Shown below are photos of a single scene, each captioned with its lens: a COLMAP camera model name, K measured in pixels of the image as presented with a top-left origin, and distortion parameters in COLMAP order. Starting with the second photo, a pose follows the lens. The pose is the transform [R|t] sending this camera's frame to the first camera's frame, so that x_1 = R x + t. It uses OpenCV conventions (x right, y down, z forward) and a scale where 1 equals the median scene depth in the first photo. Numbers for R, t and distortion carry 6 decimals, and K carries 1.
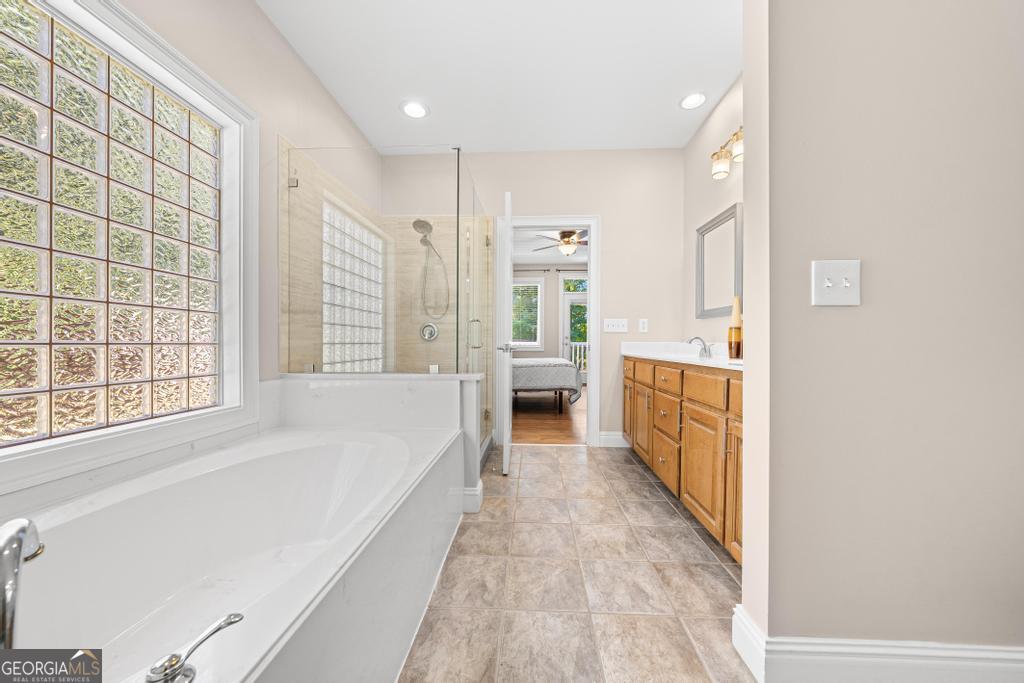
lens RADIAL K [[345.5, 0, 514.1], [0, 345.5, 337.0], [0, 0, 1]] dist [-0.001510, -0.000091]
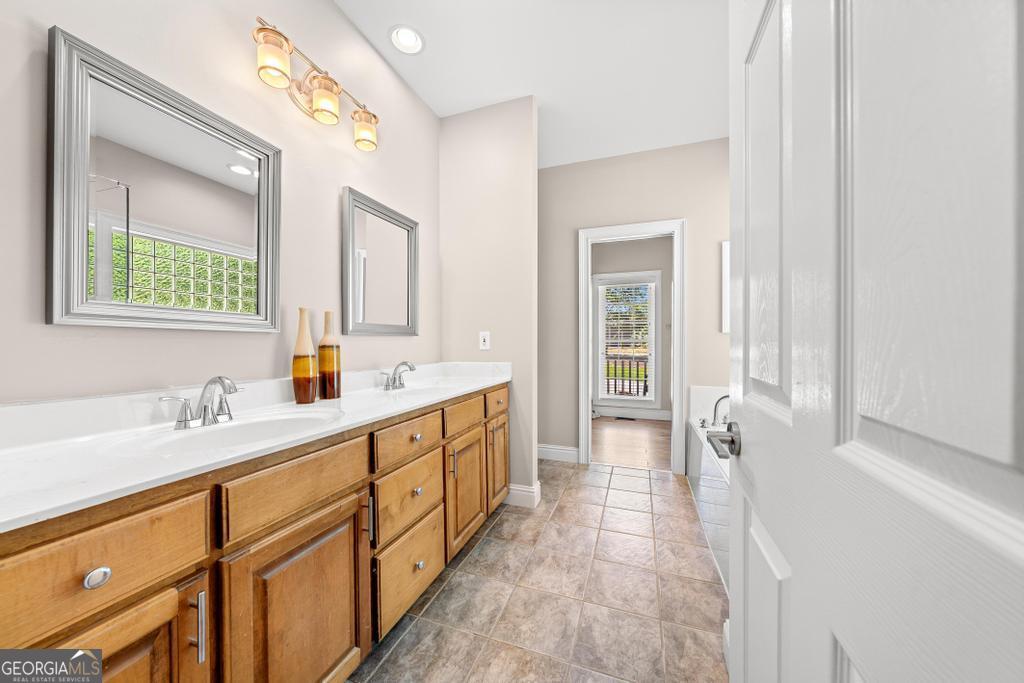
lens RADIAL K [[345.5, 0, 514.1], [0, 345.5, 337.0], [0, 0, 1]] dist [-0.001510, -0.000091]
pose [[-0.957417, 0.001999, 0.288700, 0.088683], [-0.007302, 0.999489, -0.031135, -0.055211], [-0.288615, -0.031917, -0.956913, 1.885322]]
